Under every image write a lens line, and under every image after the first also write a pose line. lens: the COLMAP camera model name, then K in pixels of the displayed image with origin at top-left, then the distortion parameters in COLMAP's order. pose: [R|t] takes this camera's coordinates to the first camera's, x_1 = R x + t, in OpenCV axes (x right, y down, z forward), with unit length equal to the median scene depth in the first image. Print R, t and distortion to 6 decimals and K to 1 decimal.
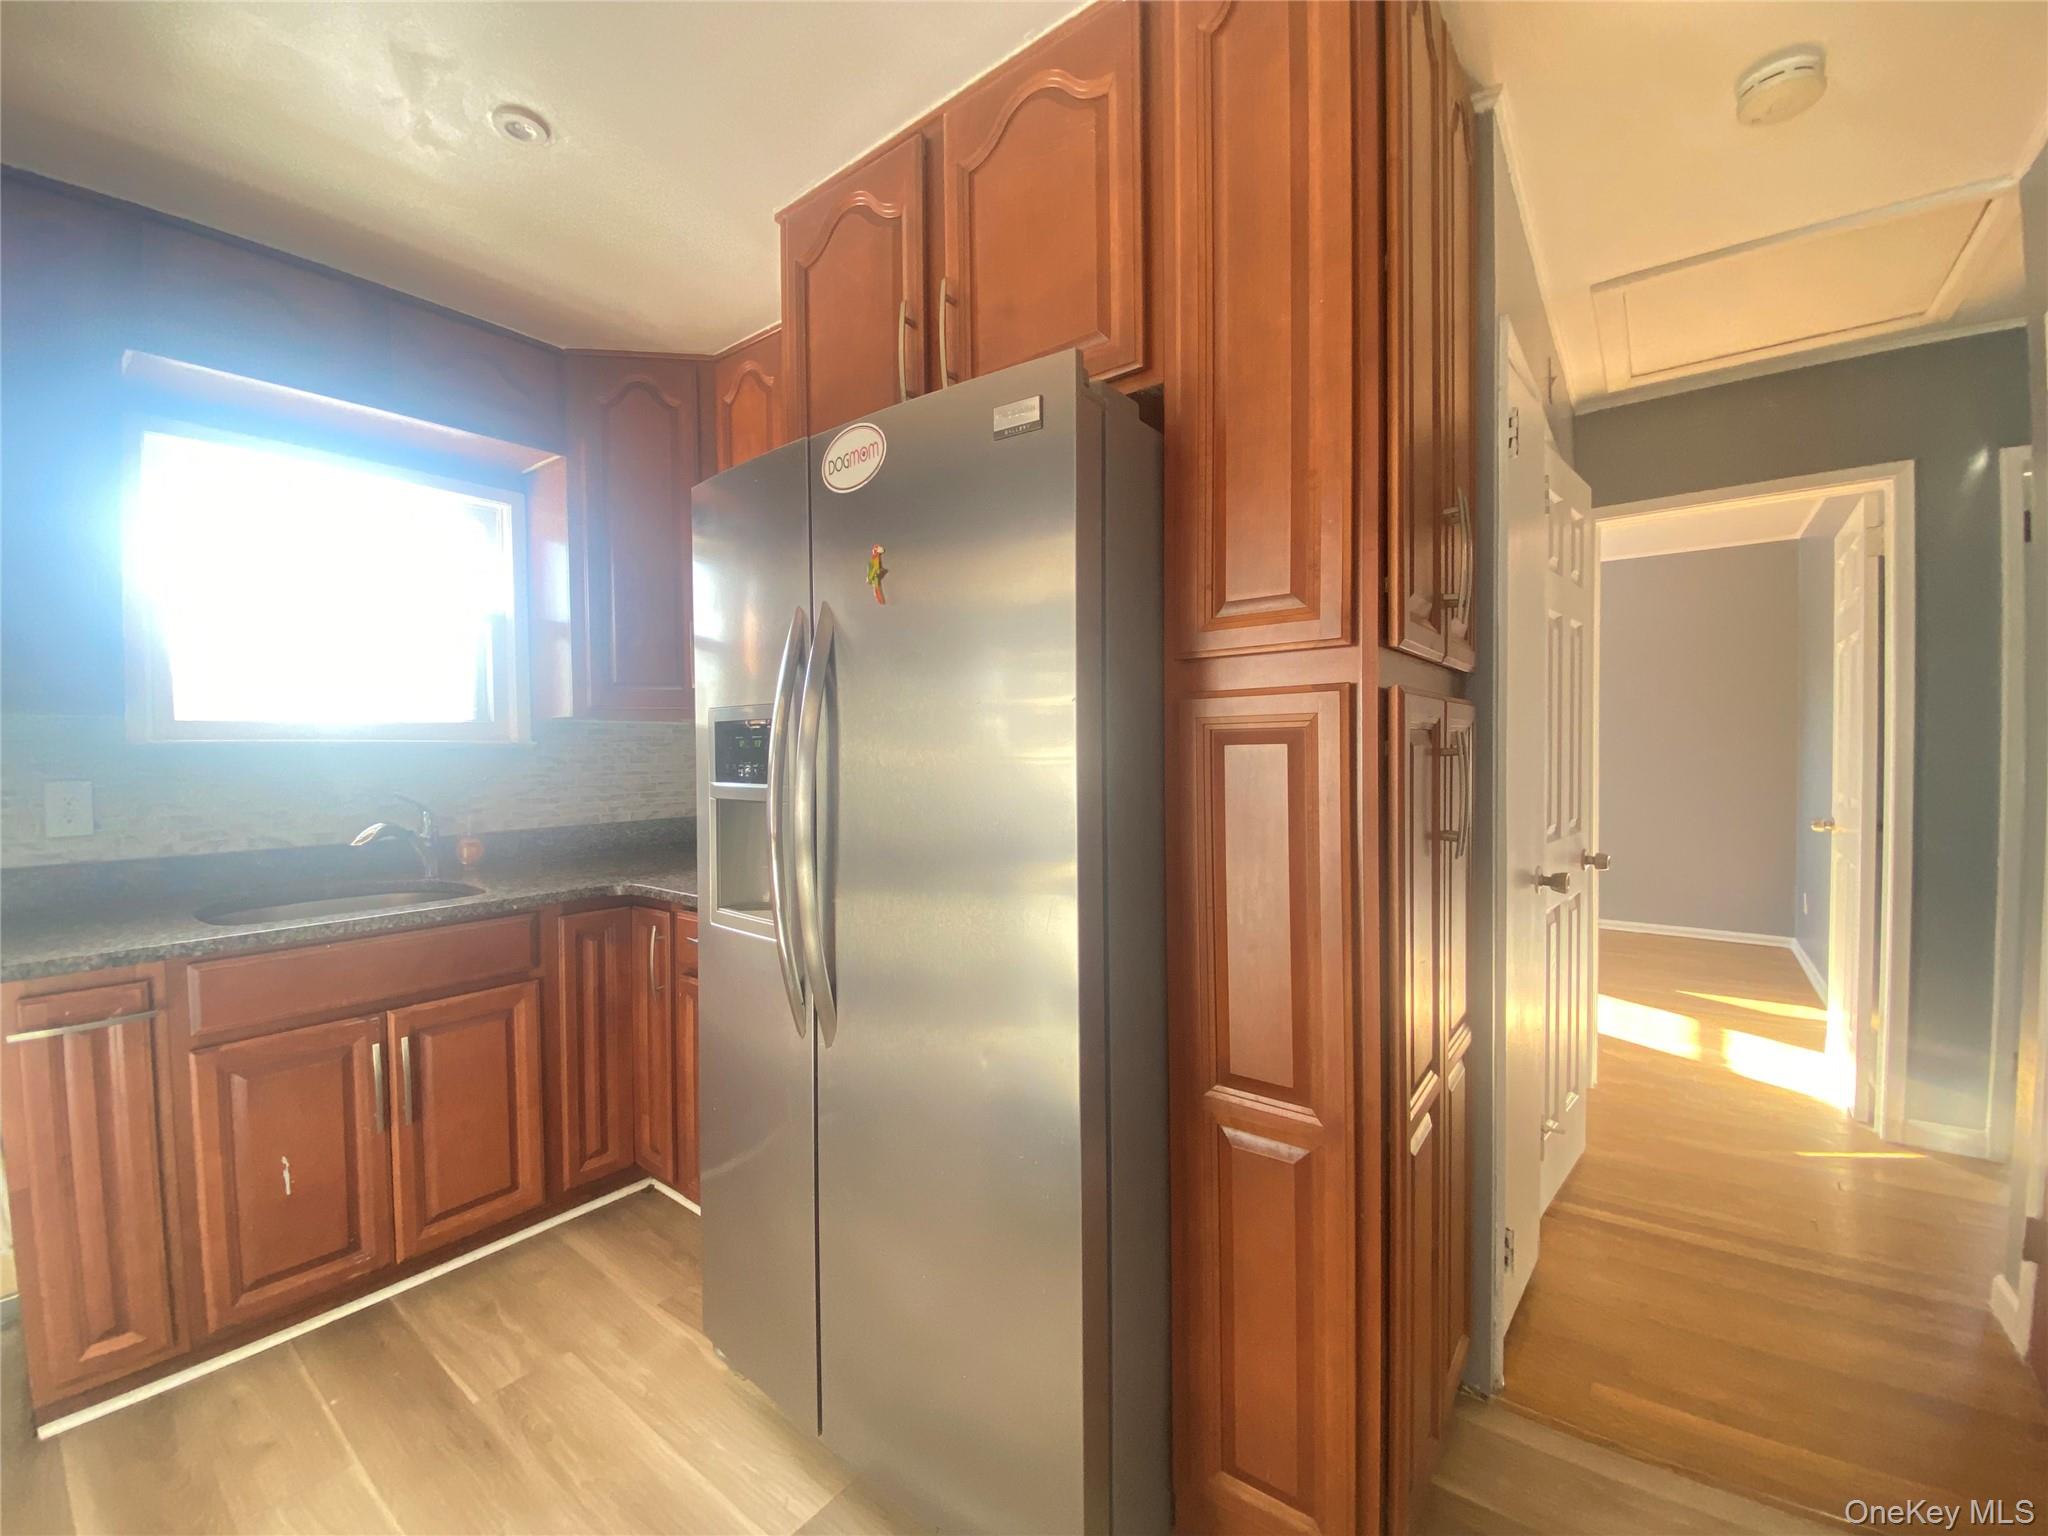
lens RADIAL K [[829.1, 0, 1024.0], [0, 829.1, 768.0], [0, 0, 1]] dist [0.020362, -0.022212]
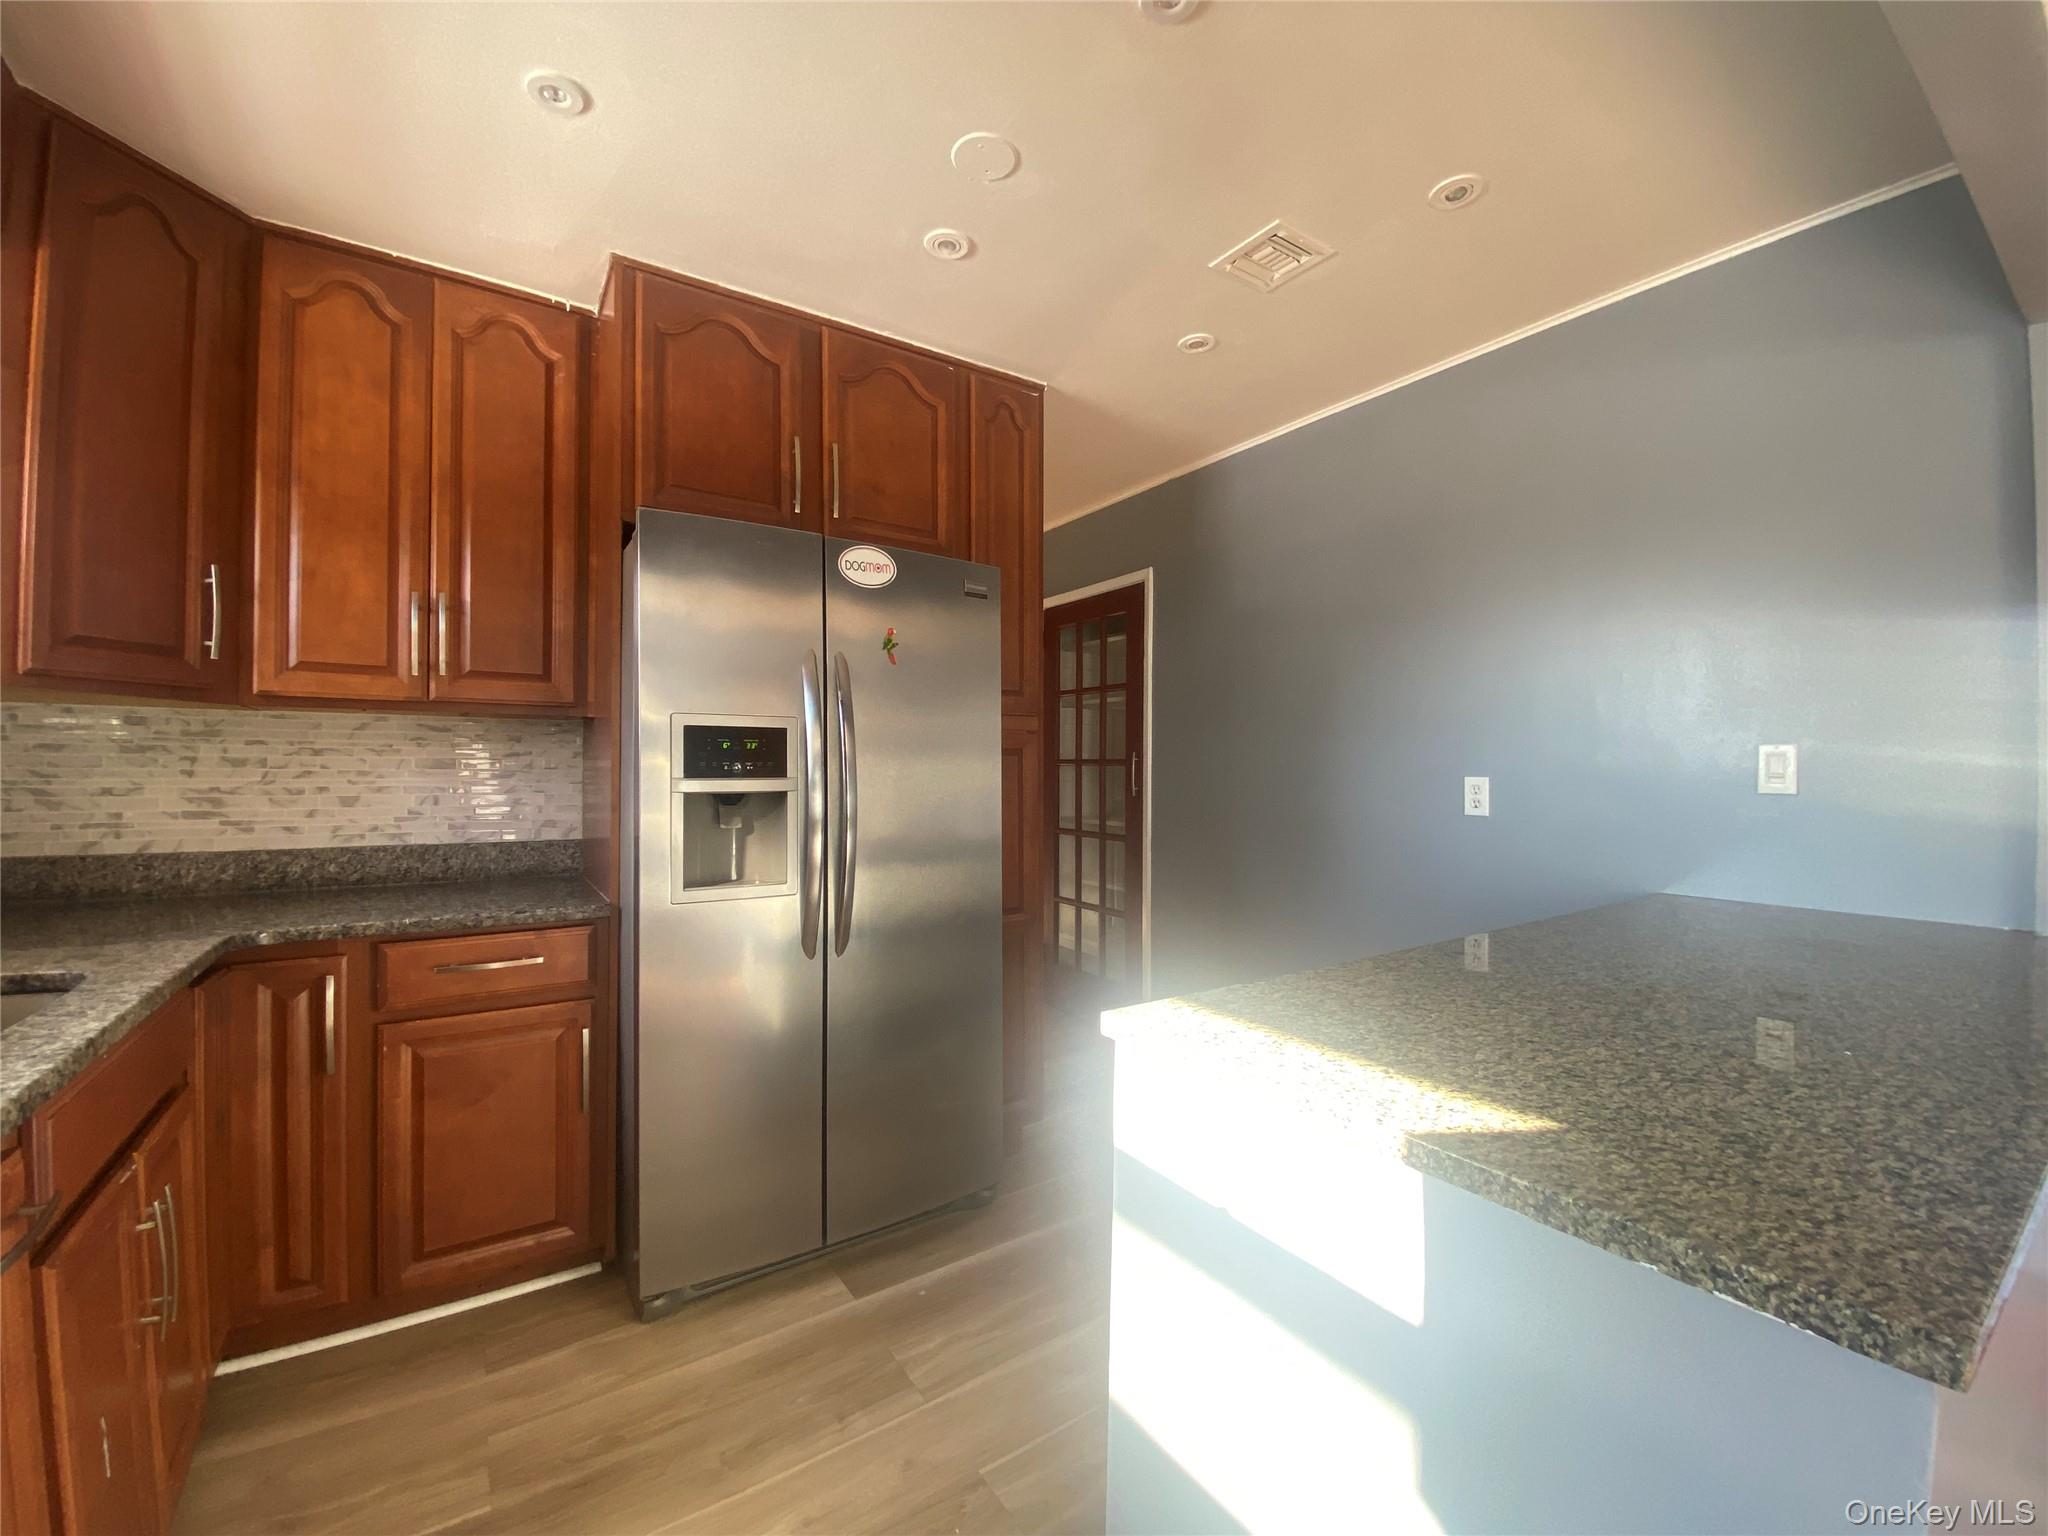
lens RADIAL K [[829.1, 0, 1024.0], [0, 829.1, 768.0], [0, 0, 1]] dist [0.020362, -0.022212]
pose [[0.309986, 0.007736, 0.950710, -1.282154], [0.016239, 0.999778, -0.013430, 0.025016], [-0.950602, 0.019601, 0.309792, 0.197942]]
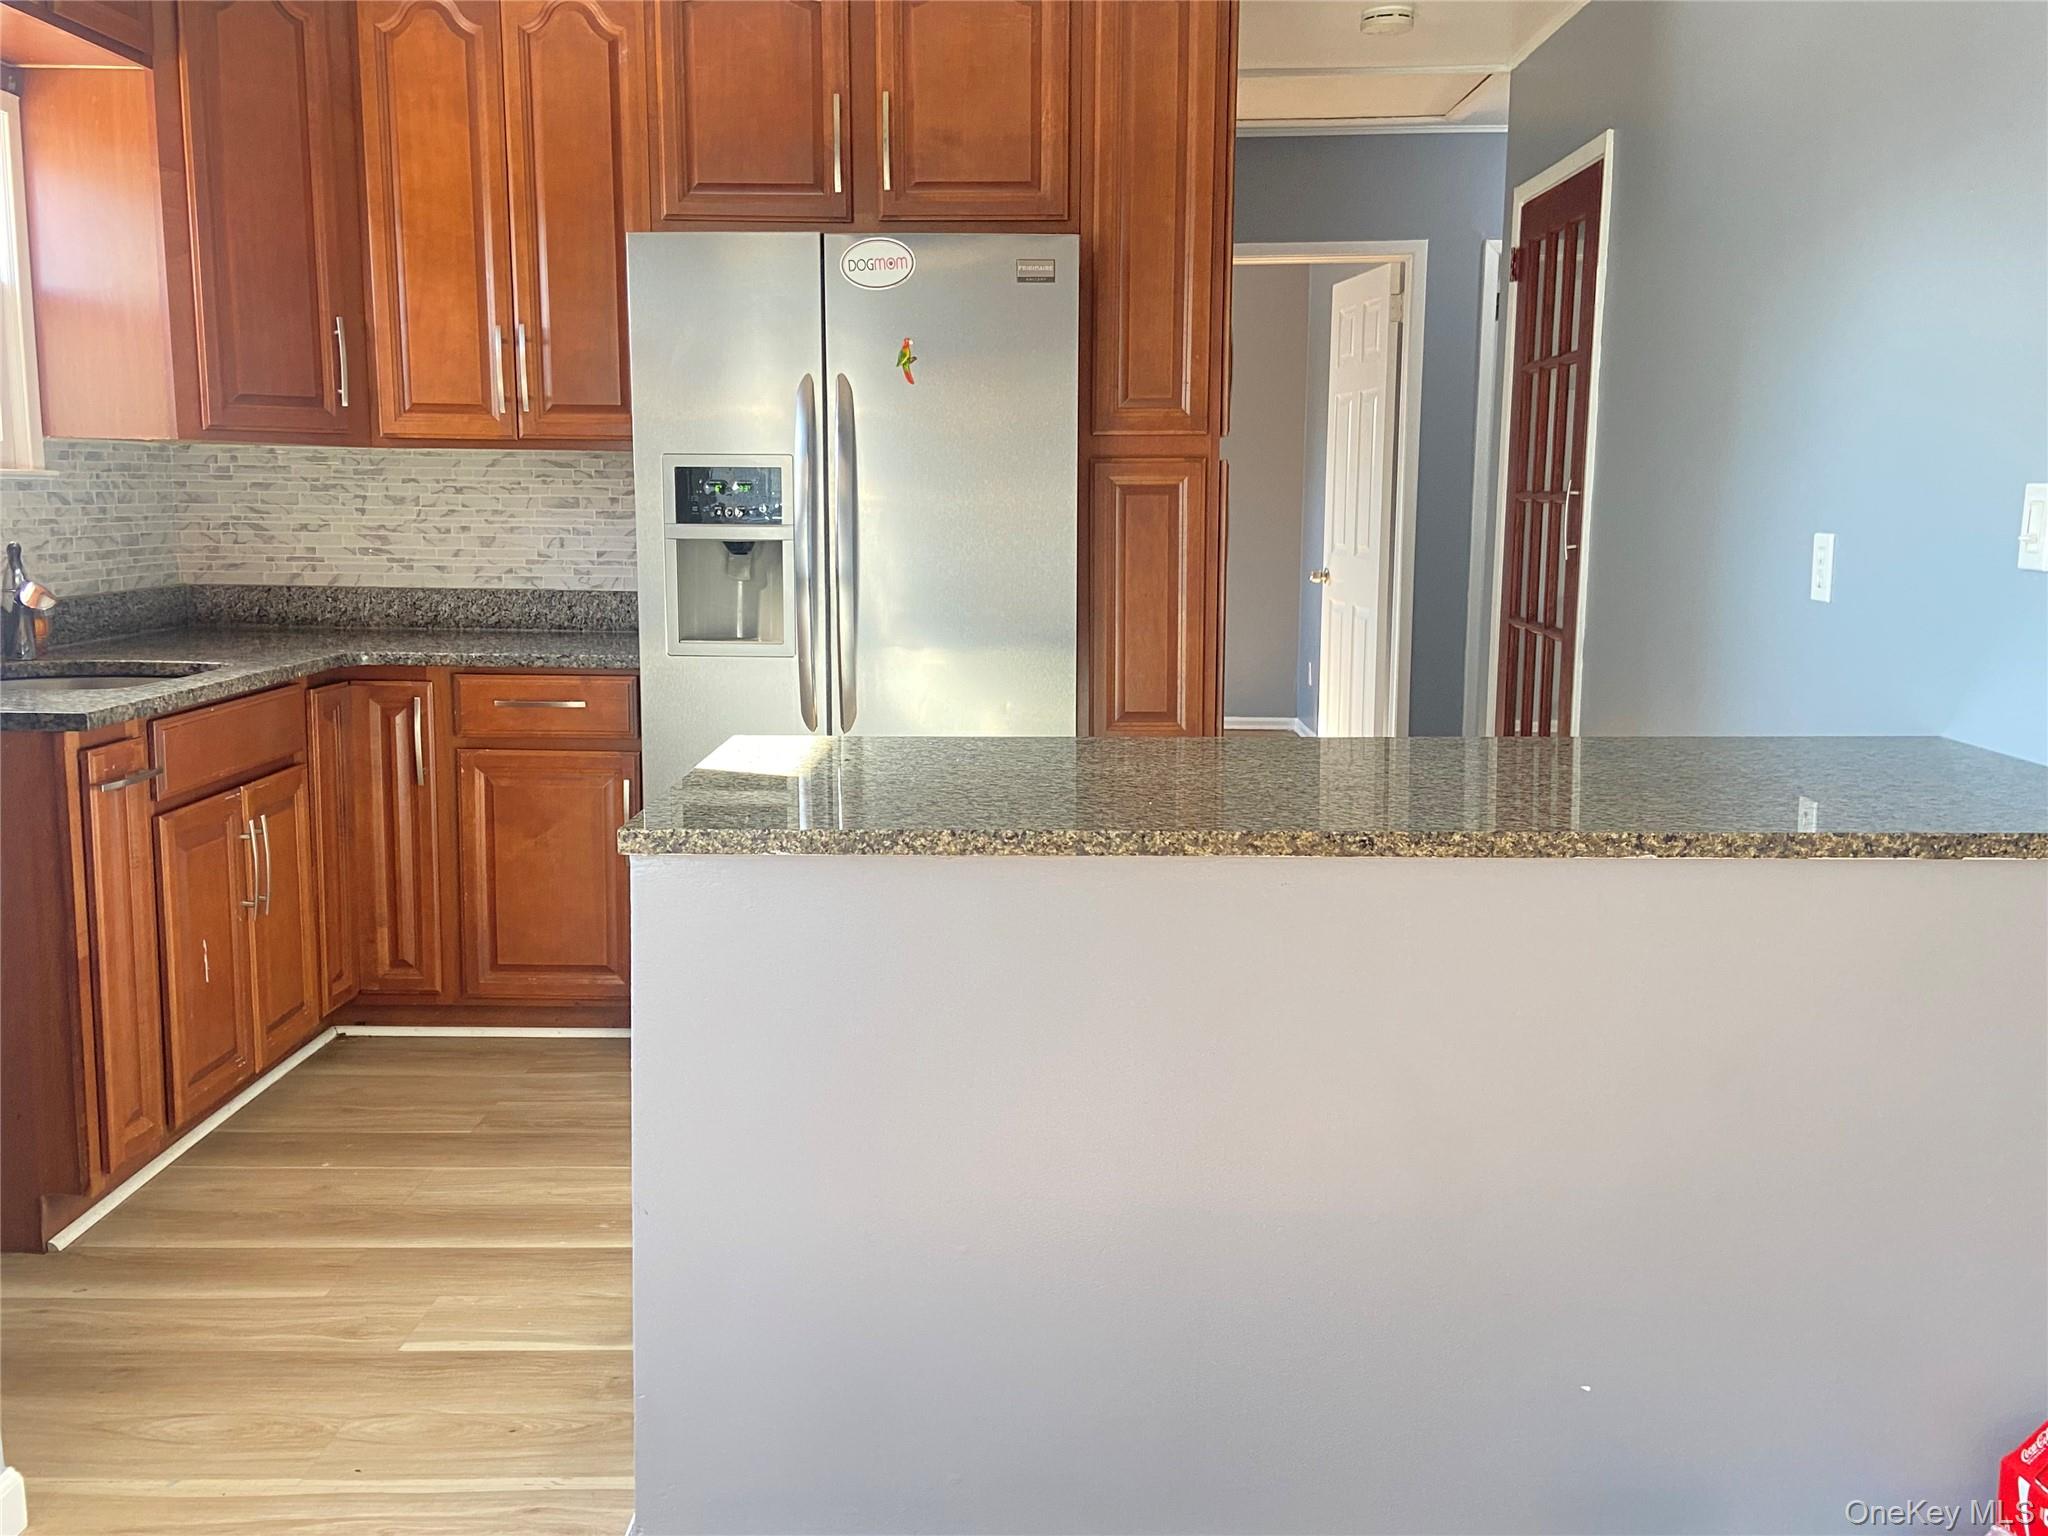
lens RADIAL K [[1870.3, 0, 1024.0], [0, 1870.3, 768.0], [0, 0, 1]] dist [0.053674, -0.003442]
pose [[0.799585, -0.077724, 0.595502, -1.447308], [0.002178, 0.991959, 0.126545, 0.024344], [-0.600549, -0.099886, 0.793325, -1.201183]]
